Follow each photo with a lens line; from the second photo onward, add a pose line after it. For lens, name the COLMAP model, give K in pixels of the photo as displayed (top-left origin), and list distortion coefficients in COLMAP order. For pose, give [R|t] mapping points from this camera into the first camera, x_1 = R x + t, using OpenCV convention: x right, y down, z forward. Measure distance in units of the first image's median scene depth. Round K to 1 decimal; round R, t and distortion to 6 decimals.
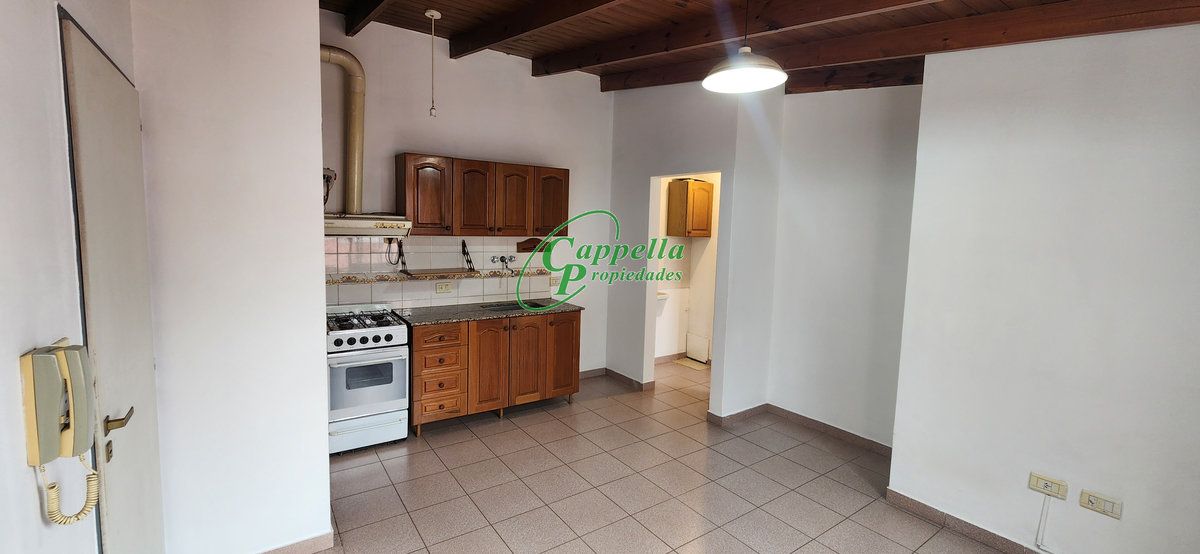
lens RADIAL K [[486.2, 0, 593.5], [0, 486.2, 268.2], [0, 0, 1]] dist [-0.000060, 0.000069]
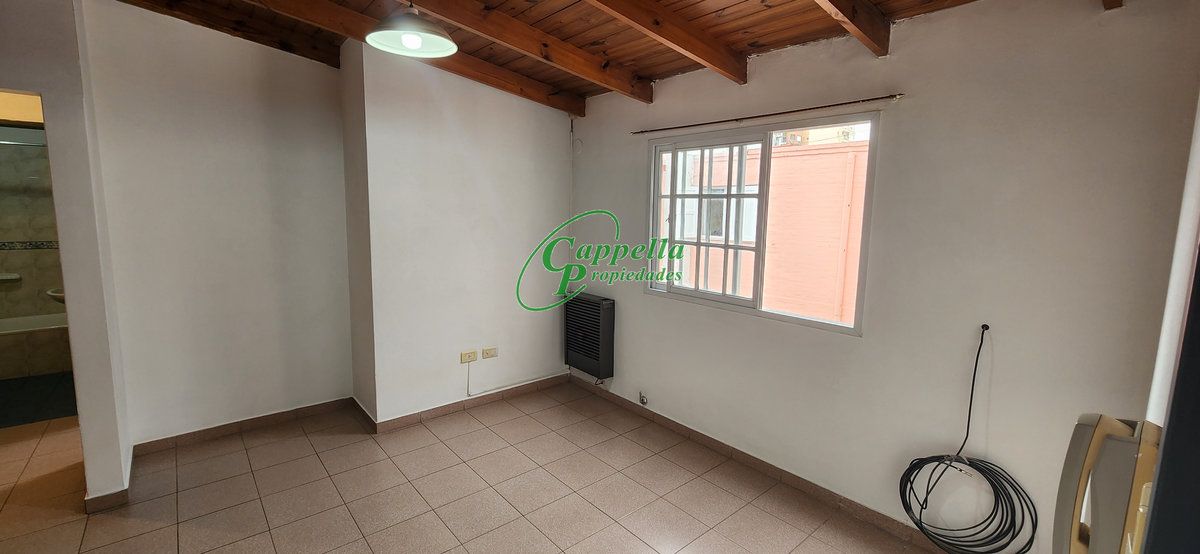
lens RADIAL K [[489.4, 0, 592.9], [0, 489.4, 267.5], [0, 0, 1]] dist [0.002776, -0.000008]
pose [[-0.091407, -0.151710, 0.984189, -0.399901], [0.072441, 0.984695, 0.158516, -0.044574], [-0.993175, 0.085785, -0.079018, 0.415564]]
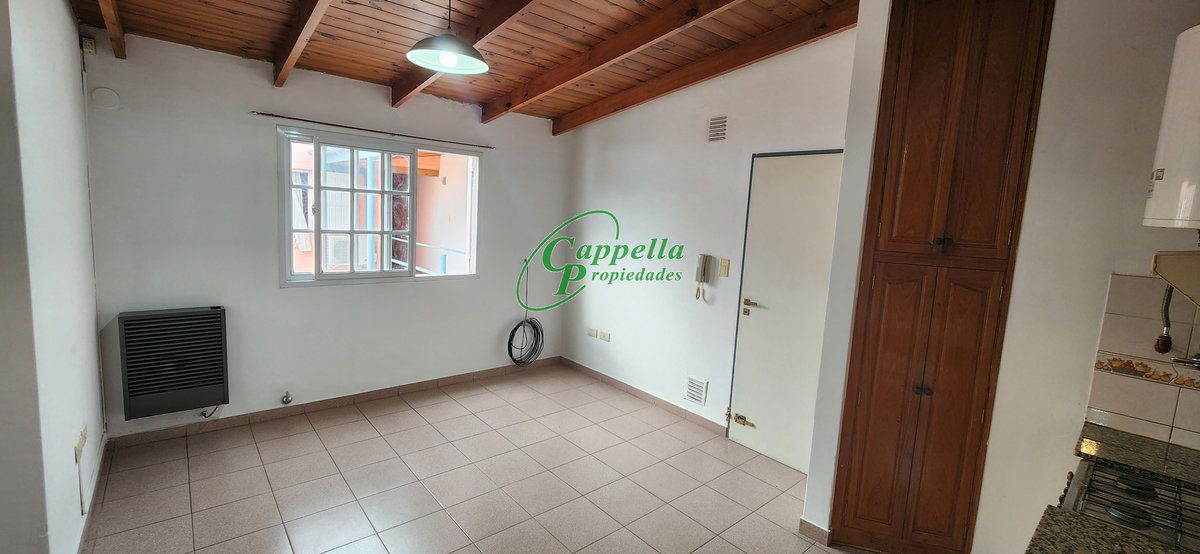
lens RADIAL K [[489.4, 0, 592.9], [0, 489.4, 267.5], [0, 0, 1]] dist [0.002776, -0.000008]
pose [[-0.992217, -0.072674, -0.101115, 0.046775], [-0.091870, 0.975384, 0.200465, -0.107080], [0.084058, 0.208194, -0.974469, 1.166606]]
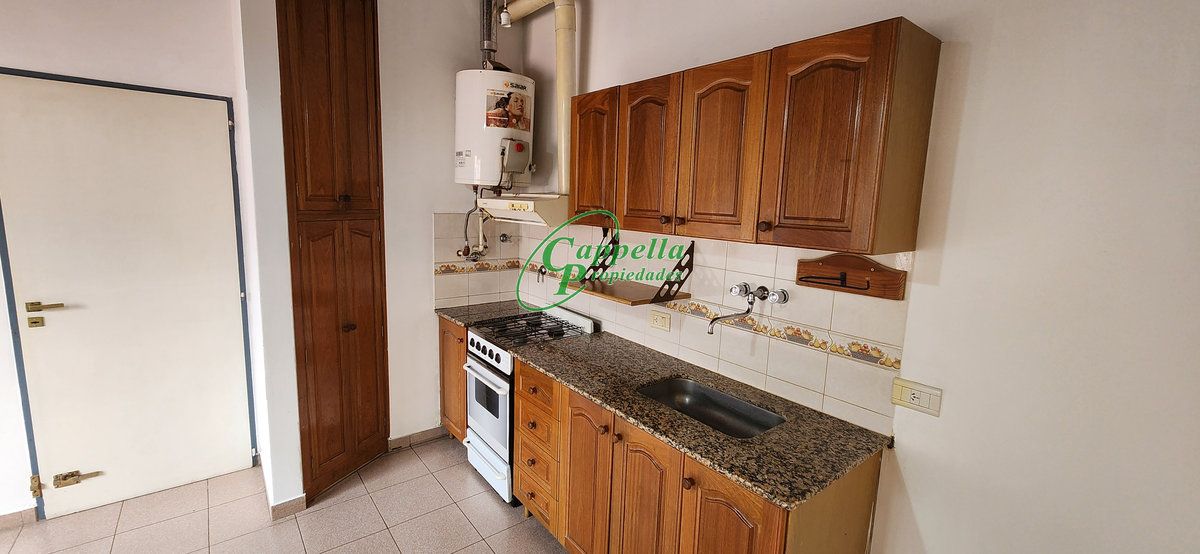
lens RADIAL K [[486.2, 0, 593.5], [0, 486.2, 268.2], [0, 0, 1]] dist [-0.000060, 0.000069]
pose [[0.052820, 0.117710, -0.991642, 0.267332], [-0.122730, 0.986265, 0.110535, -0.080311], [0.991034, 0.115865, 0.066541, 0.938383]]
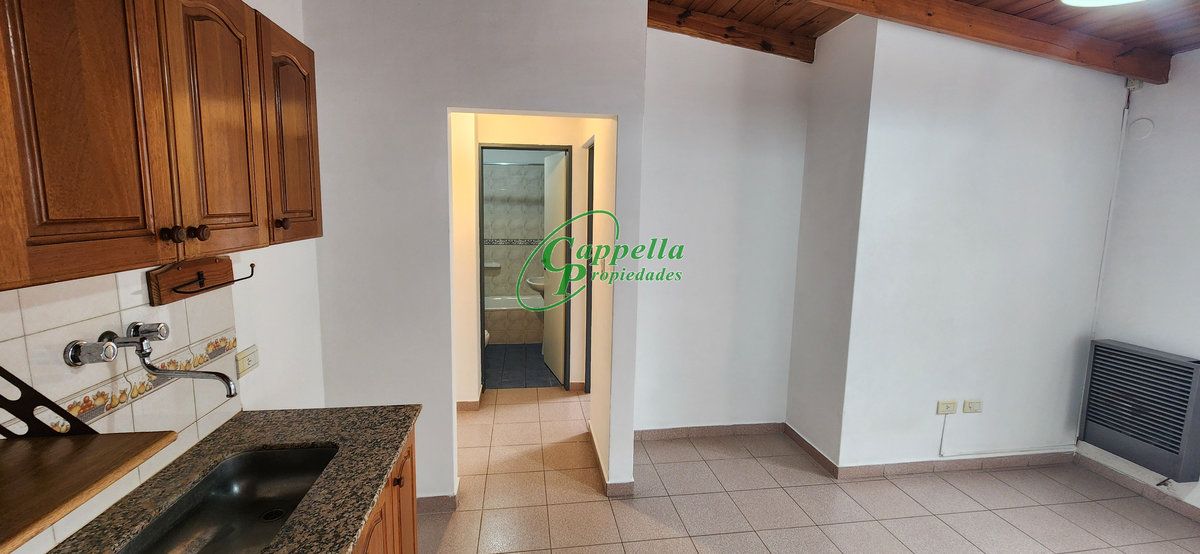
lens RADIAL K [[489.4, 0, 592.9], [0, 489.4, 267.5], [0, 0, 1]] dist [0.002776, -0.000008]
pose [[0.448783, -0.133746, 0.883575, -0.342406], [0.077042, 0.990846, 0.110853, -0.078053], [-0.890314, 0.018323, 0.454979, 0.741823]]
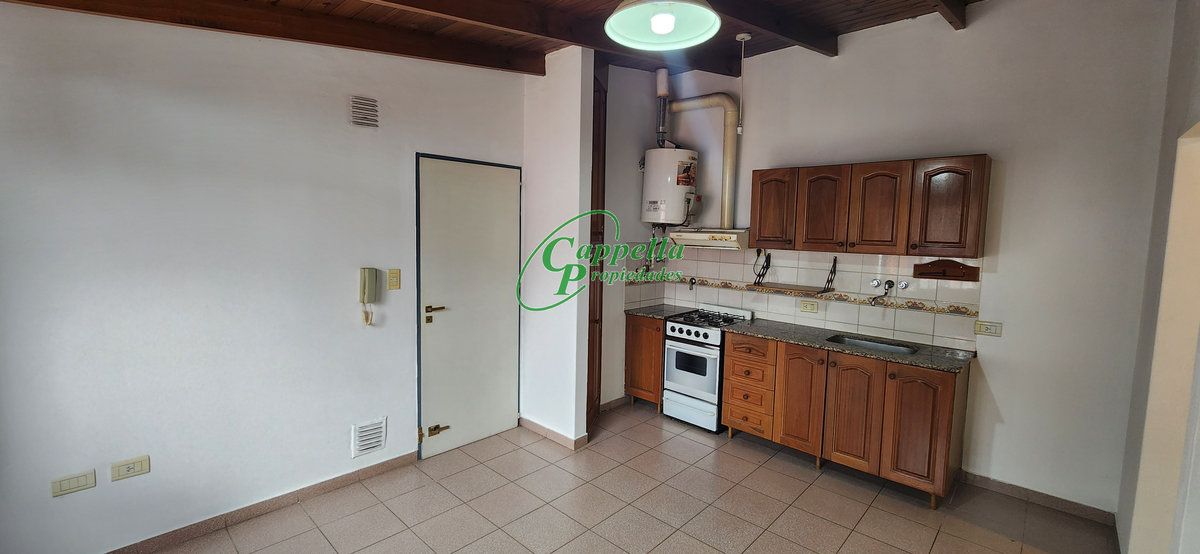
lens RADIAL K [[486.2, 0, 593.5], [0, 486.2, 268.2], [0, 0, 1]] dist [-0.000060, 0.000069]
pose [[0.193636, 0.058526, -0.979326, 0.554278], [-0.107429, 0.993481, 0.038131, -0.026063], [0.975174, 0.097825, 0.198661, 0.434551]]
